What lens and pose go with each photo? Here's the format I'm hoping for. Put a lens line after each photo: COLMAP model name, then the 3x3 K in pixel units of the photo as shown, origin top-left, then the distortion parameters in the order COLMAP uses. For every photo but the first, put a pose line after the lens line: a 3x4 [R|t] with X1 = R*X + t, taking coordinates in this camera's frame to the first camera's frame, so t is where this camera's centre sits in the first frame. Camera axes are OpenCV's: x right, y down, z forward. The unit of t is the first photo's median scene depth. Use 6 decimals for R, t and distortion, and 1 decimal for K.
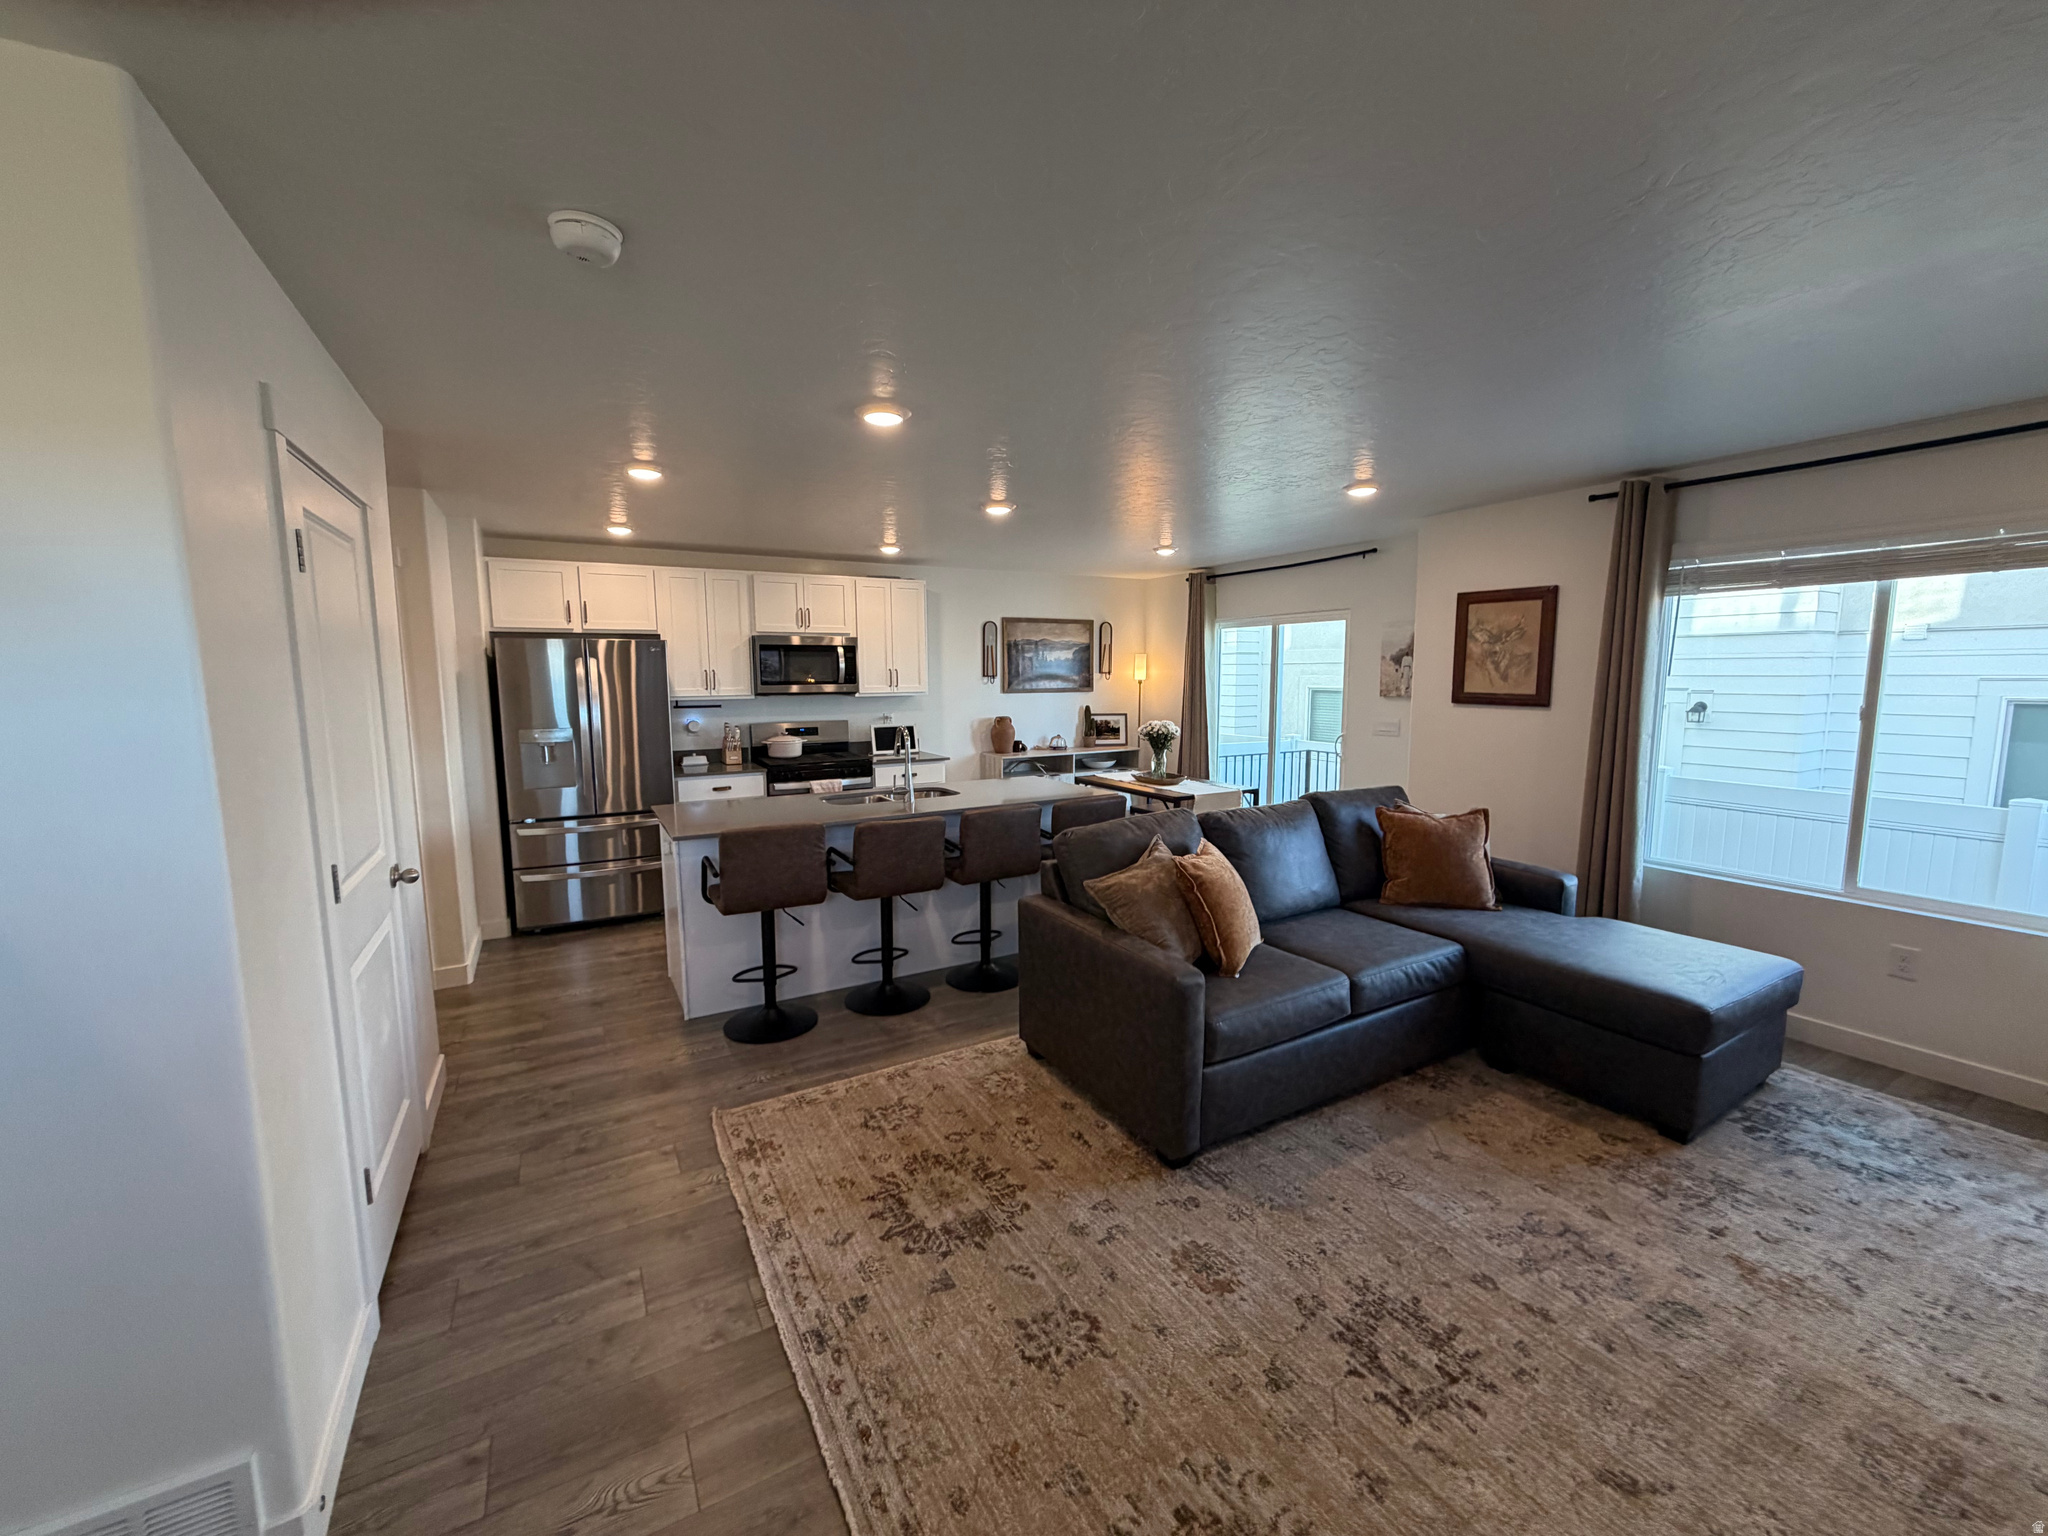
lens RADIAL K [[817.9, 0, 1018.8], [0, 817.9, 767.9], [0, 0, 1]] dist [-0.000725, 0.000245]
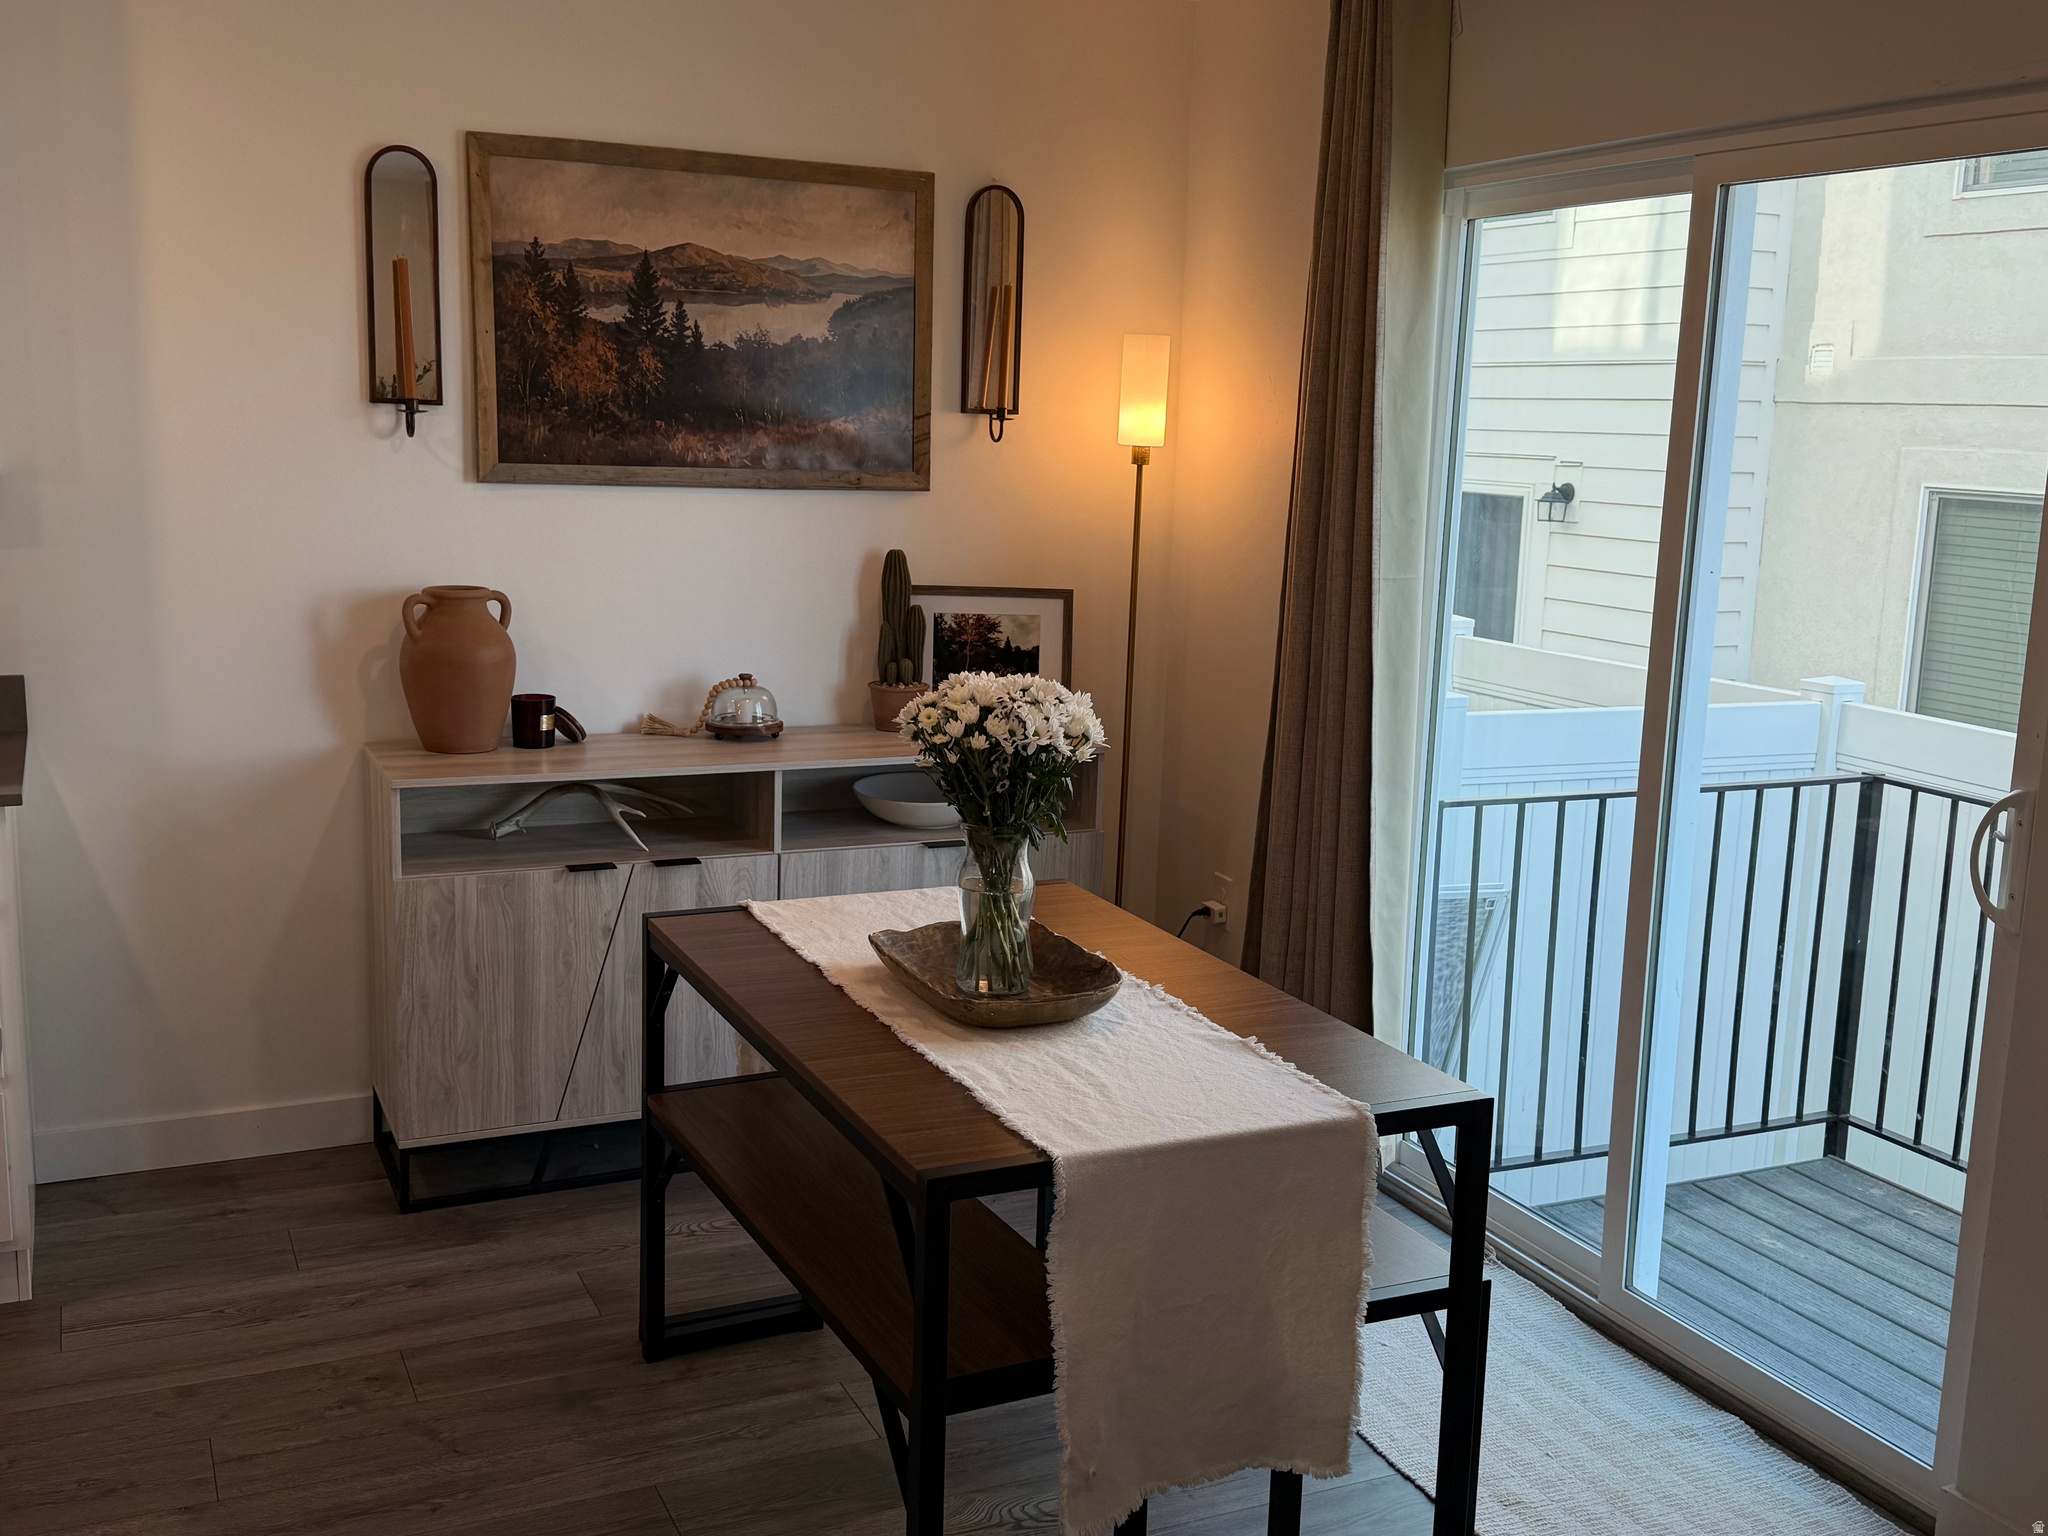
lens RADIAL K [[2033.9, 0, 1031.7], [0, 2033.9, 769.7], [0, 0, 1]] dist [0.194826, -0.402829]
pose [[0.996394, 0.051182, -0.067669, 0.176711], [-0.047060, 0.997018, 0.061163, -0.054720], [0.070598, -0.057758, 0.995831, 0.448189]]
